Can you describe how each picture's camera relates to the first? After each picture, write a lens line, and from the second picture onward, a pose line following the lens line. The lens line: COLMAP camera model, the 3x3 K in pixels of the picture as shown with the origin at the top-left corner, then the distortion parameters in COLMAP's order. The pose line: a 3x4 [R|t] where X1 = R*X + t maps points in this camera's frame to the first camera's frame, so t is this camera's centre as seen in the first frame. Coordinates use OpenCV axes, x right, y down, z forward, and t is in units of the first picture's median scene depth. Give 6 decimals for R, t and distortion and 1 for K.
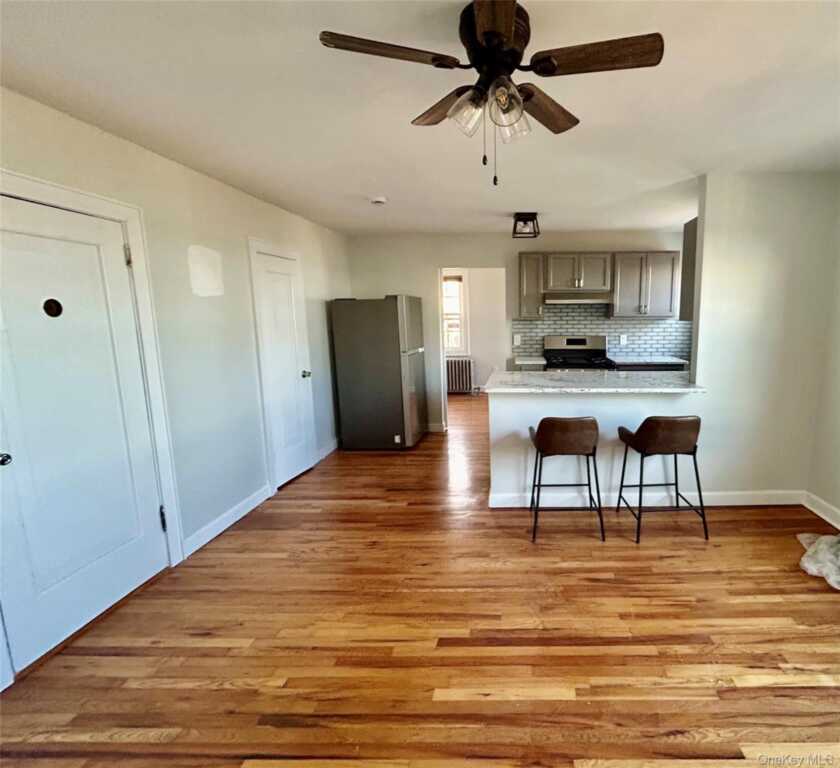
lens RADIAL K [[444.9, 0, 420.5], [0, 444.9, 368.2], [0, 0, 1]] dist [0.003788, 0.000942]
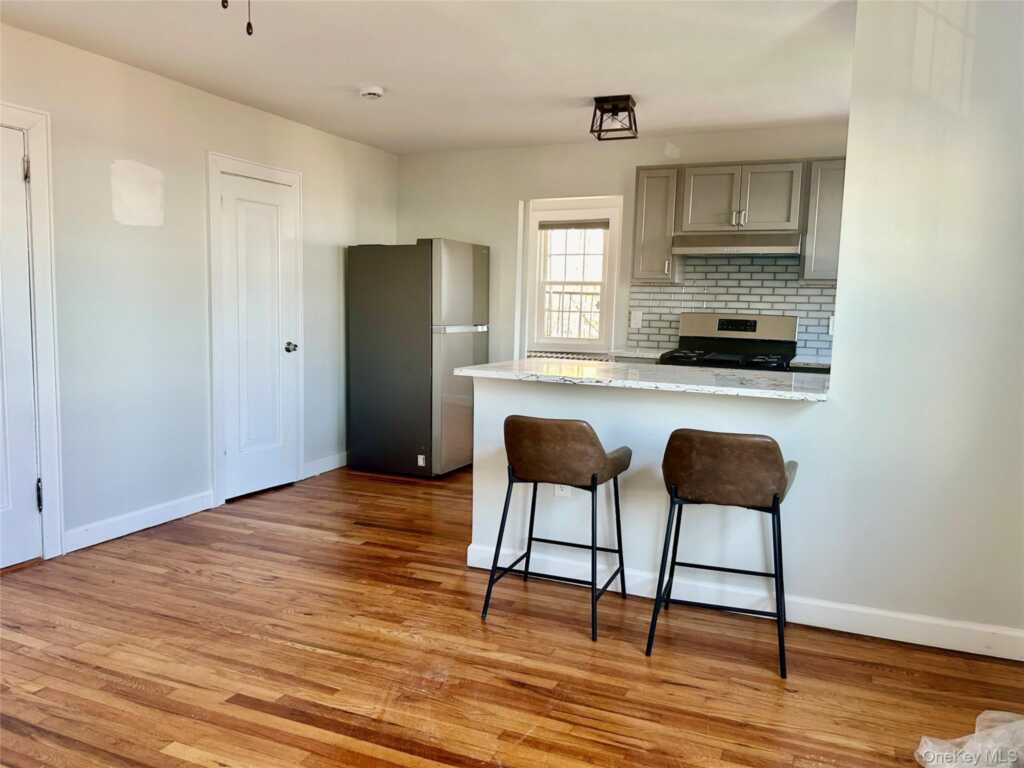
lens RADIAL K [[779.6, 0, 512.0], [0, 779.6, 384.0], [0, 0, 1]] dist [0.092998, -0.095226]
pose [[0.916400, 0.070041, -0.394087, 0.688859], [-0.090630, 0.995309, -0.033853, 0.101592], [0.389867, 0.066739, 0.918449, 0.002744]]
